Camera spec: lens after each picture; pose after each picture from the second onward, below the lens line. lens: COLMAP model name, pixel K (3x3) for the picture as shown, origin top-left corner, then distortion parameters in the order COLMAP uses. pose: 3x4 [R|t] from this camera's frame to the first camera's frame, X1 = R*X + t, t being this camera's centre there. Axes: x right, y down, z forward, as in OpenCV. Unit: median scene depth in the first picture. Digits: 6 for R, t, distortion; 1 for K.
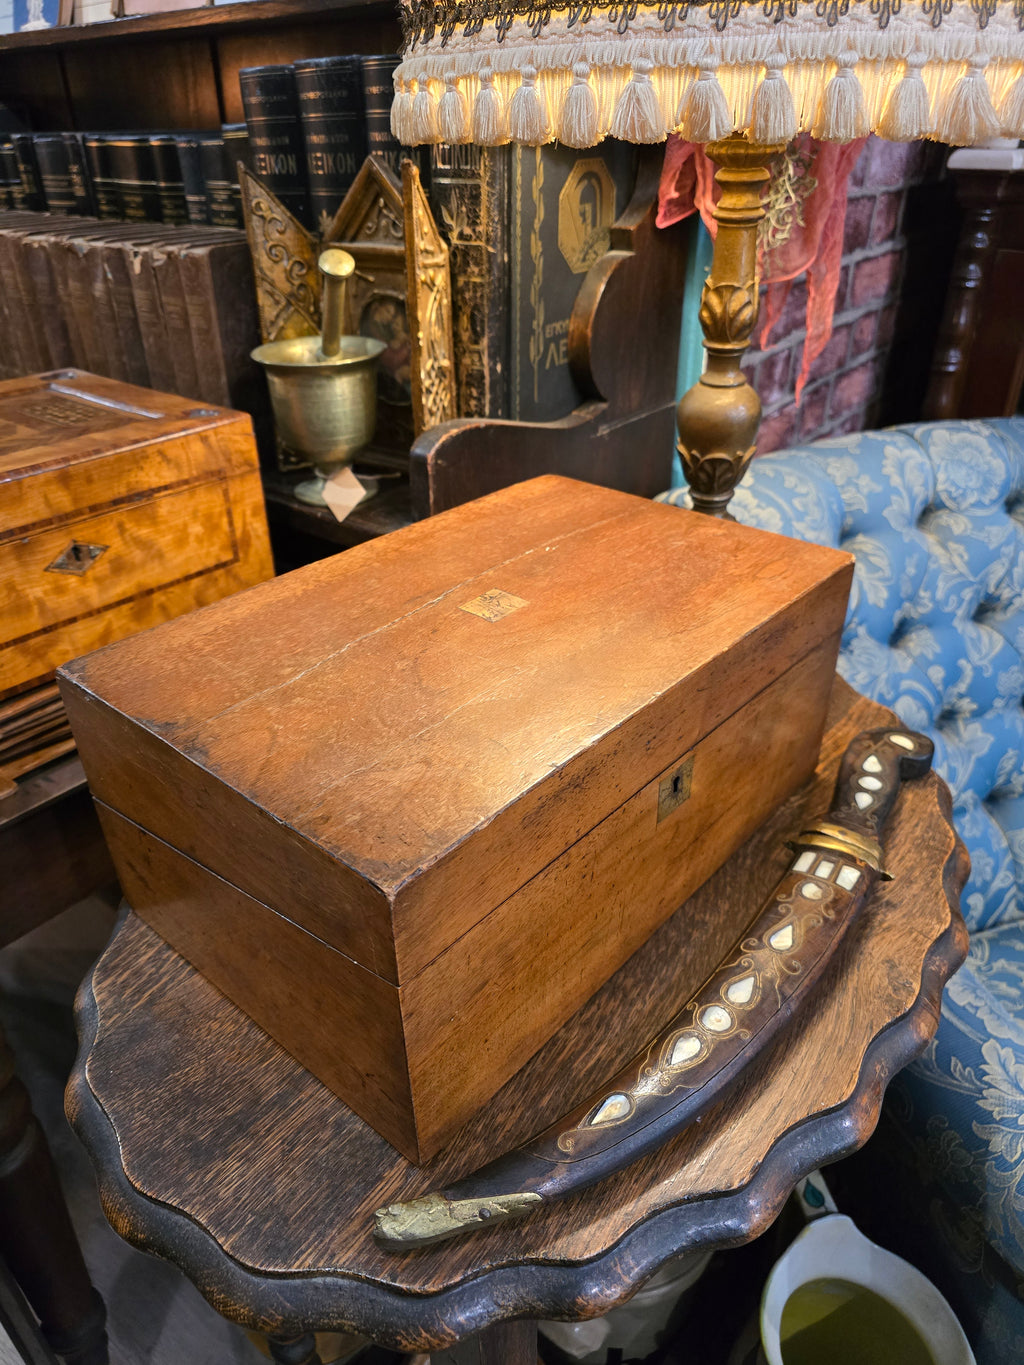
lens RADIAL K [[936.7, 0, 501.1], [0, 936.7, 690.4], [0, 0, 1]] dist [0.021728, -0.030626]
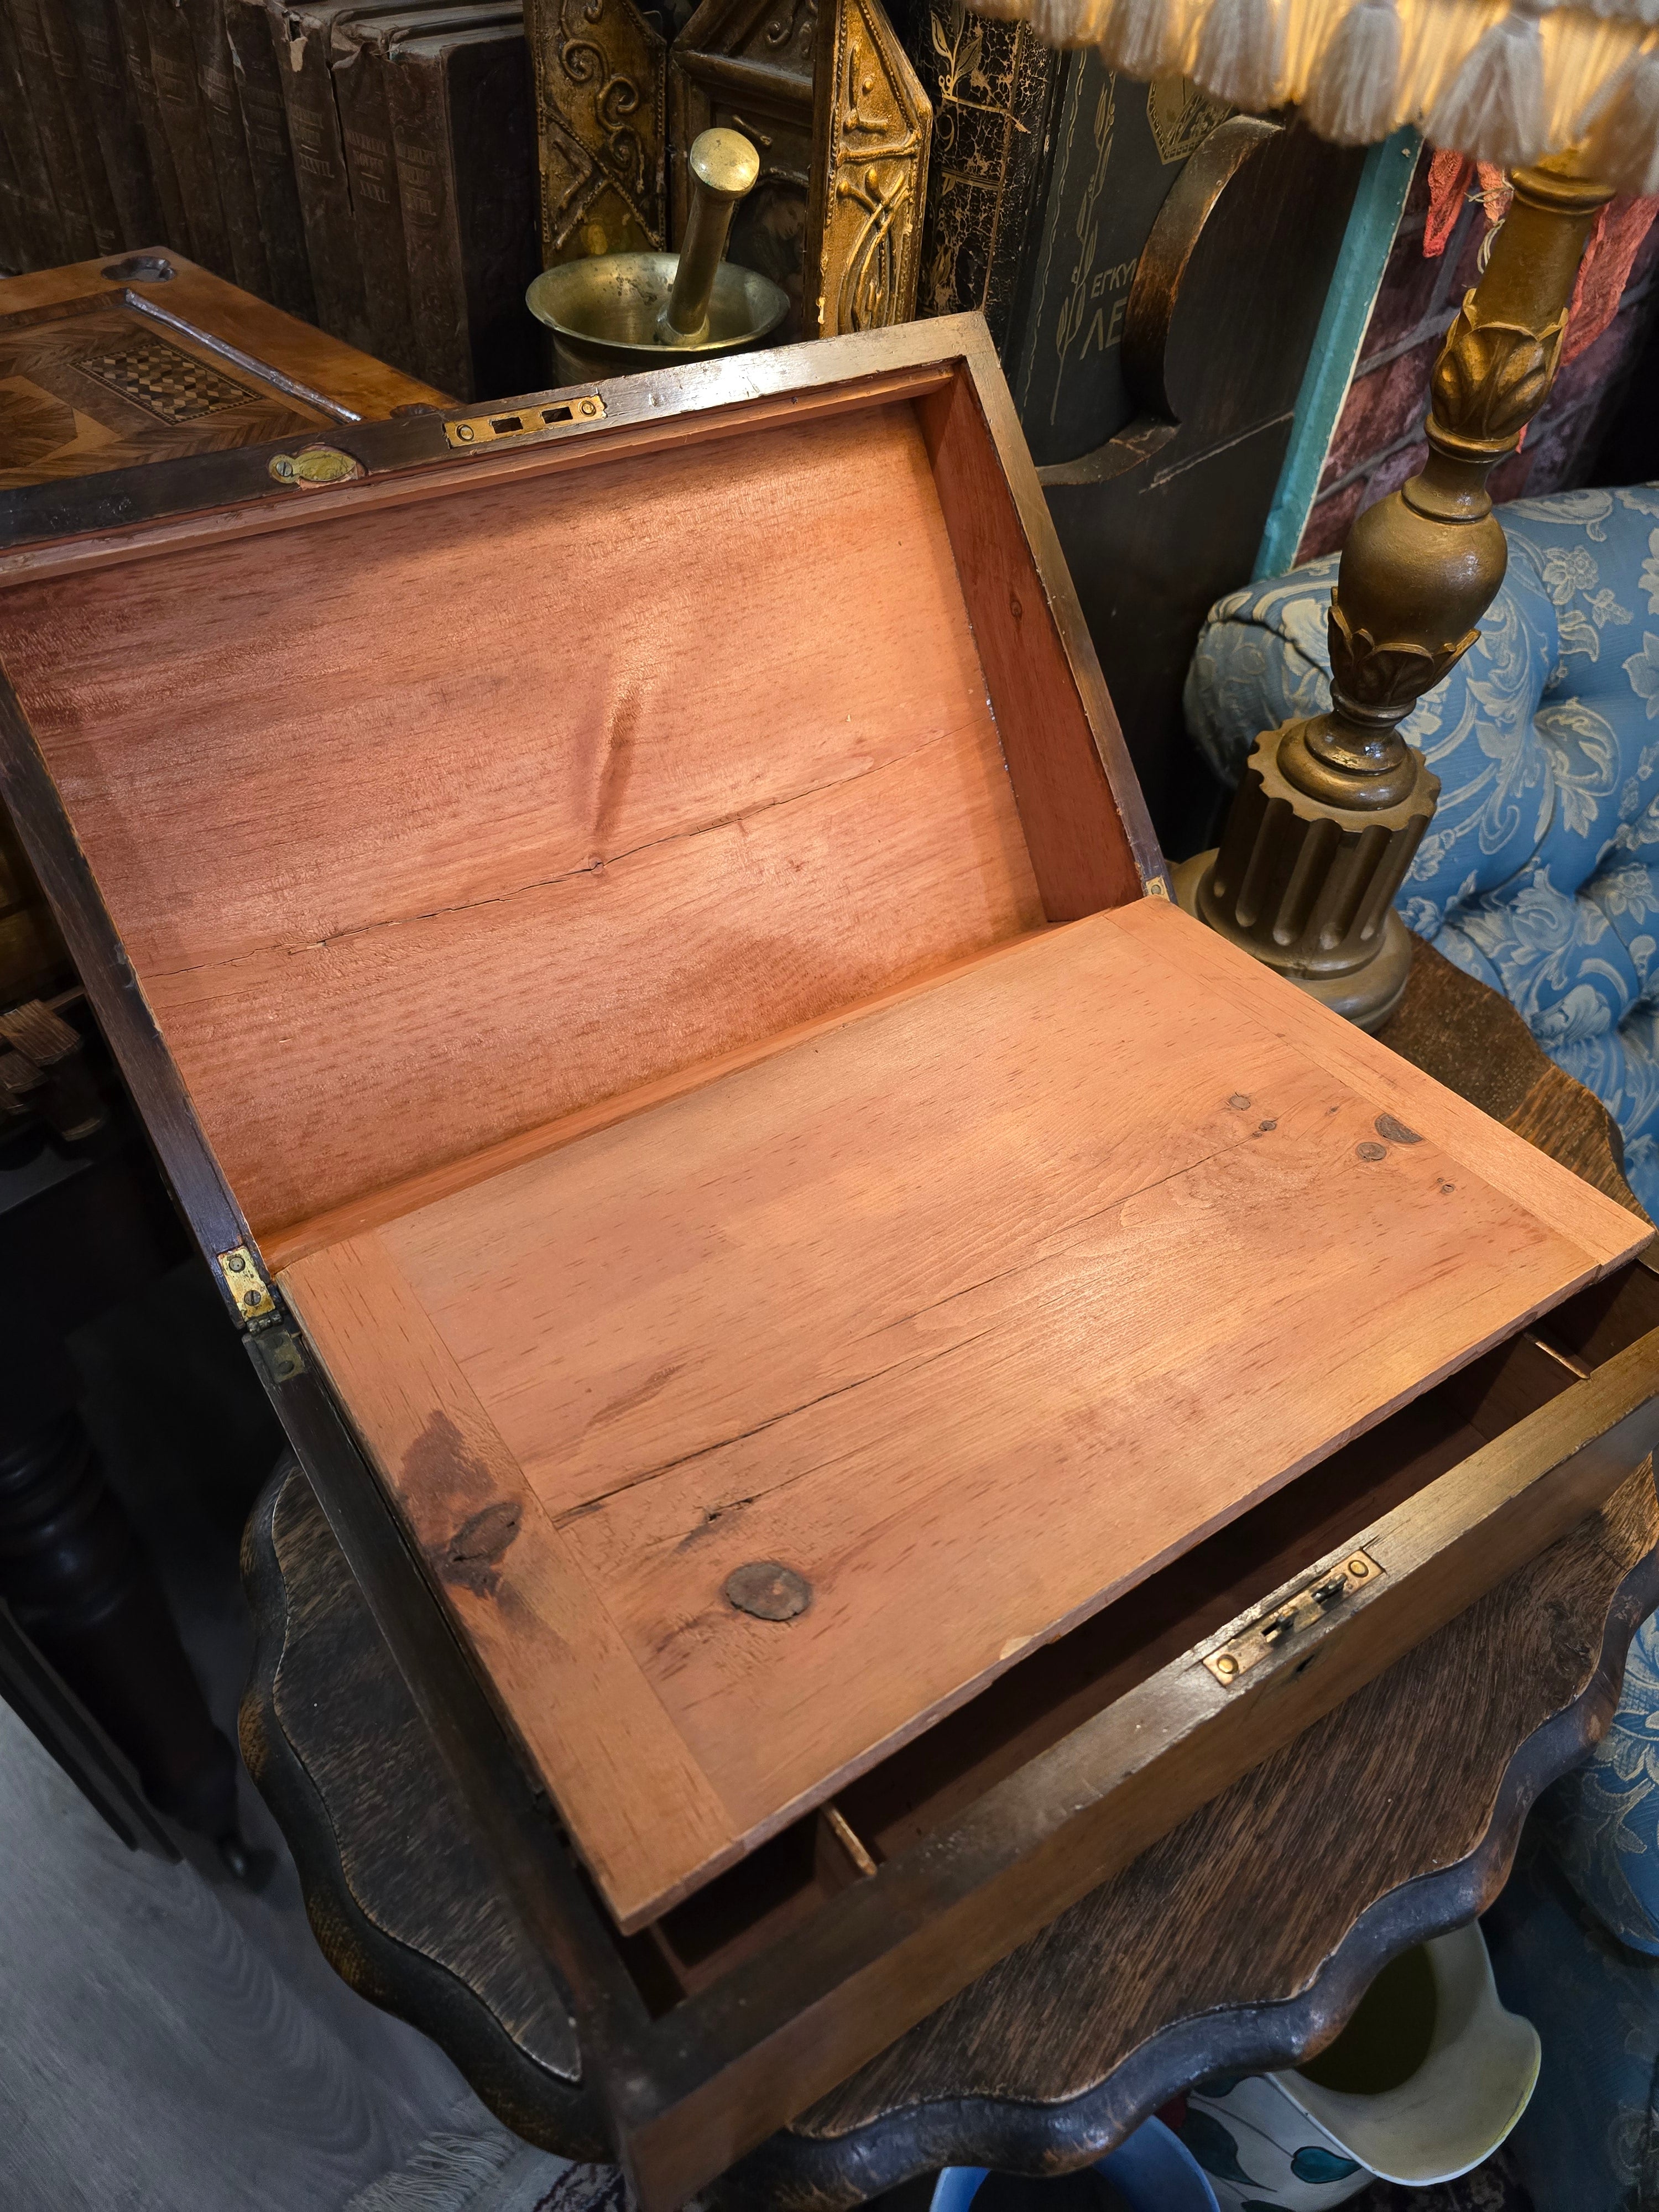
lens RADIAL K [[1506.8, 0, 829.9], [0, 1506.8, 1123.2], [0, 0, 1]] dist [0.019501, -0.024687]
pose [[0.995400, 0.091002, 0.029943, -0.082272], [-0.095714, 0.958001, 0.270321, -0.159647], [-0.004086, -0.271944, 0.962304, 0.080084]]
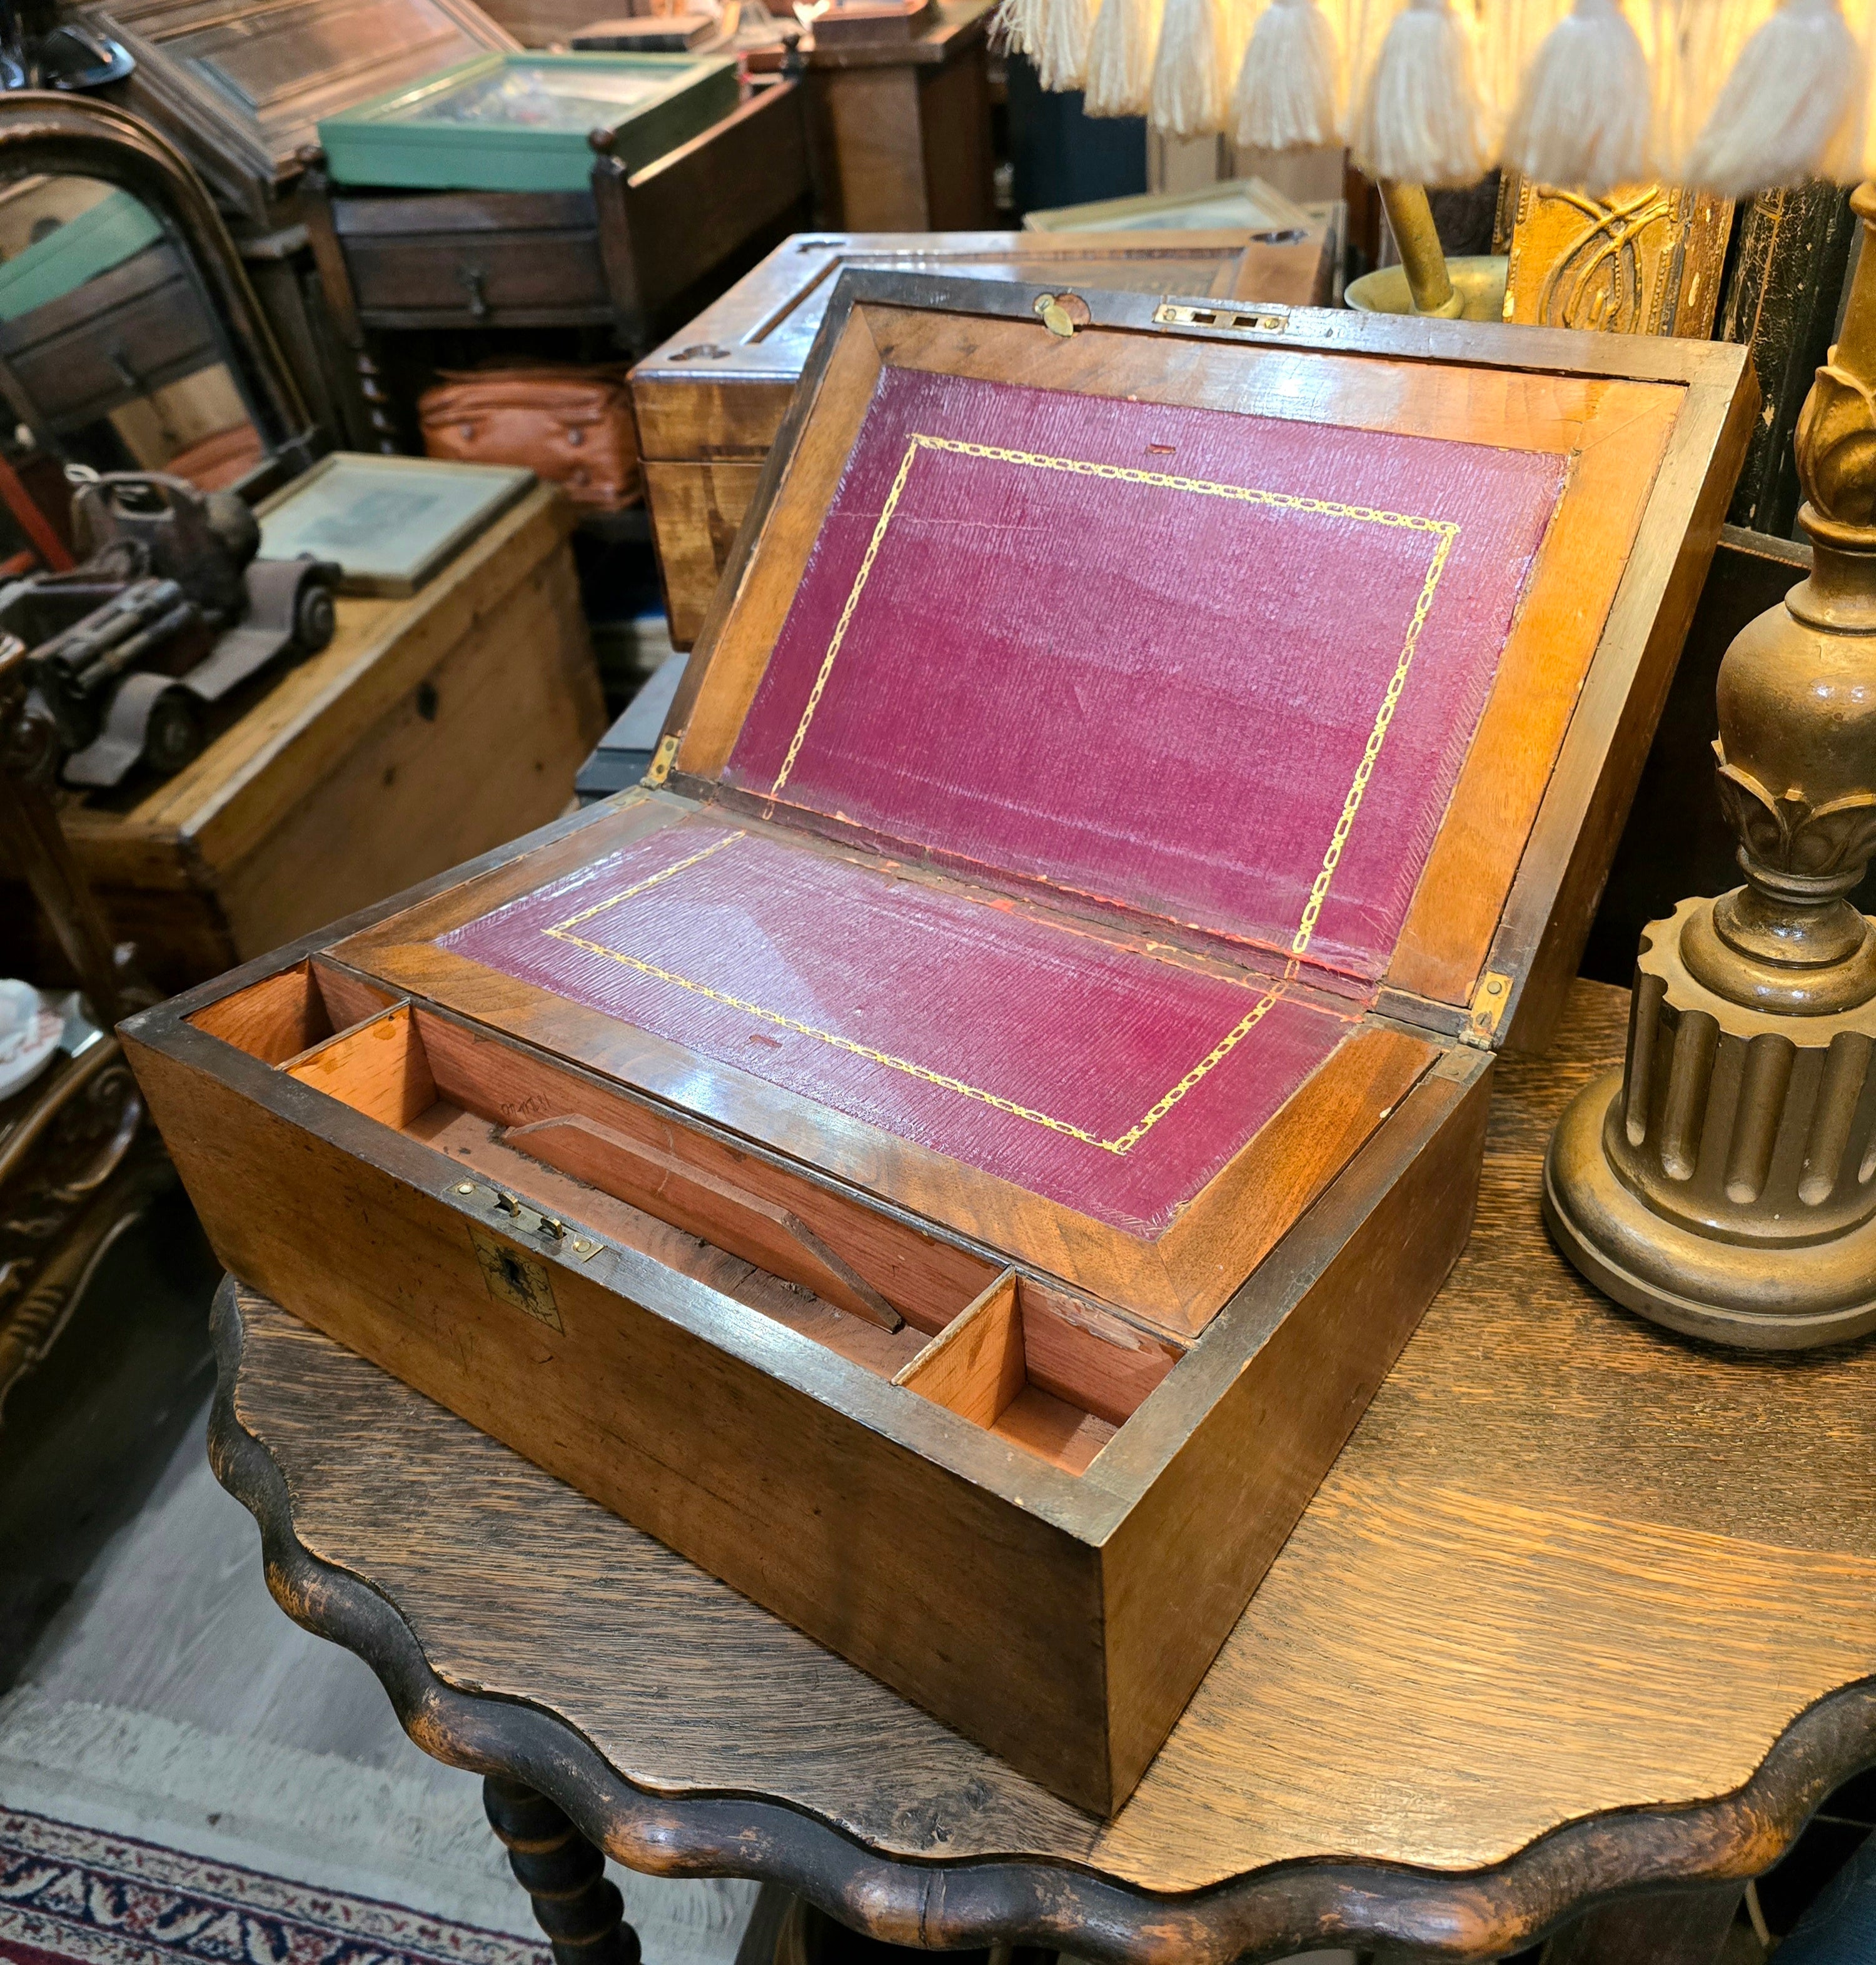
lens RADIAL K [[1735.1, 0, 915.3], [0, 1735.1, 930.3], [0, 0, 1]] dist [0.003117, -0.004947]
pose [[0.429903, 0.494171, -0.755631, 0.561381], [-0.397169, 0.855100, 0.333259, -0.250056], [0.810827, 0.156844, 0.563879, 0.255268]]
